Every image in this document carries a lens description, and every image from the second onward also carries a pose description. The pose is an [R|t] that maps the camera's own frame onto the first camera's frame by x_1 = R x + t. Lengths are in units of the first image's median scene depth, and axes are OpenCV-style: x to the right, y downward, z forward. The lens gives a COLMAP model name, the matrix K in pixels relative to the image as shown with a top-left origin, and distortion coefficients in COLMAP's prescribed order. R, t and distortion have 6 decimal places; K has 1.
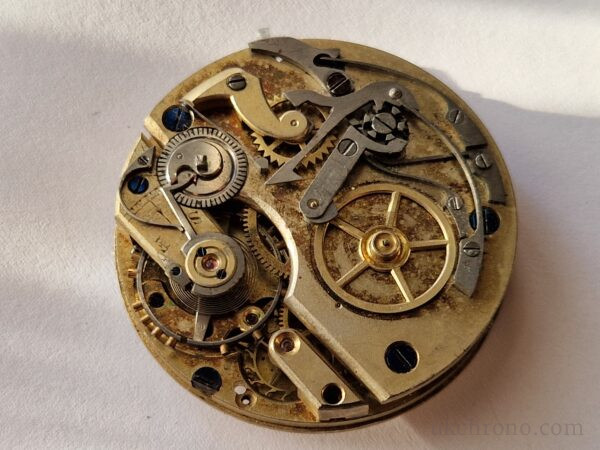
lens RADIAL K [[1154.7, 0, 300.4], [0, 1154.7, 224.8], [0, 0, 1]] dist [0.023019, -0.510235]
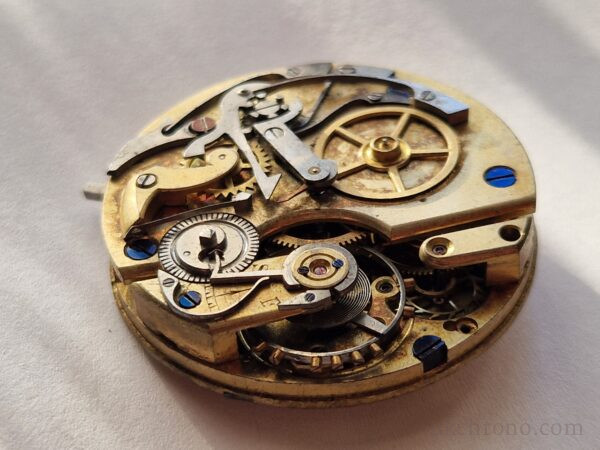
lens RADIAL K [[1154.7, 0, 300.4], [0, 1154.7, 224.8], [0, 0, 1]] dist [0.023019, -0.510235]
pose [[0.481386, -0.635339, 0.603831, -0.581403], [0.830422, 0.551030, -0.082246, 0.072819], [-0.280475, 0.541027, 0.792858, 0.264588]]
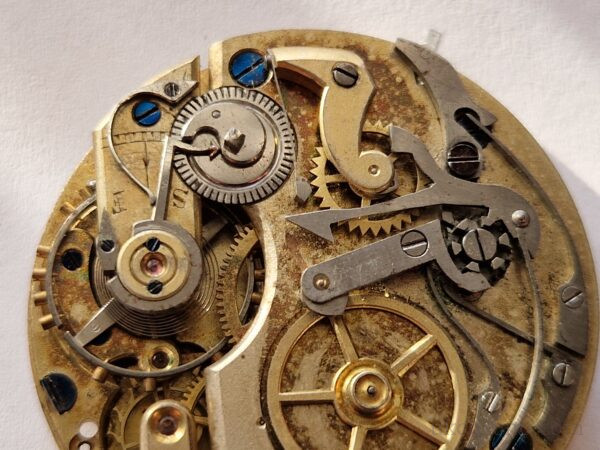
lens RADIAL K [[1154.7, 0, 300.4], [0, 1154.7, 224.8], [0, 0, 1]] dist [0.023019, -0.510235]
pose [[0.801460, 0.589085, -0.103152, 0.050980], [-0.581352, 0.807880, 0.096749, -0.103372], [0.140328, -0.017573, 0.989949, 0.299723]]
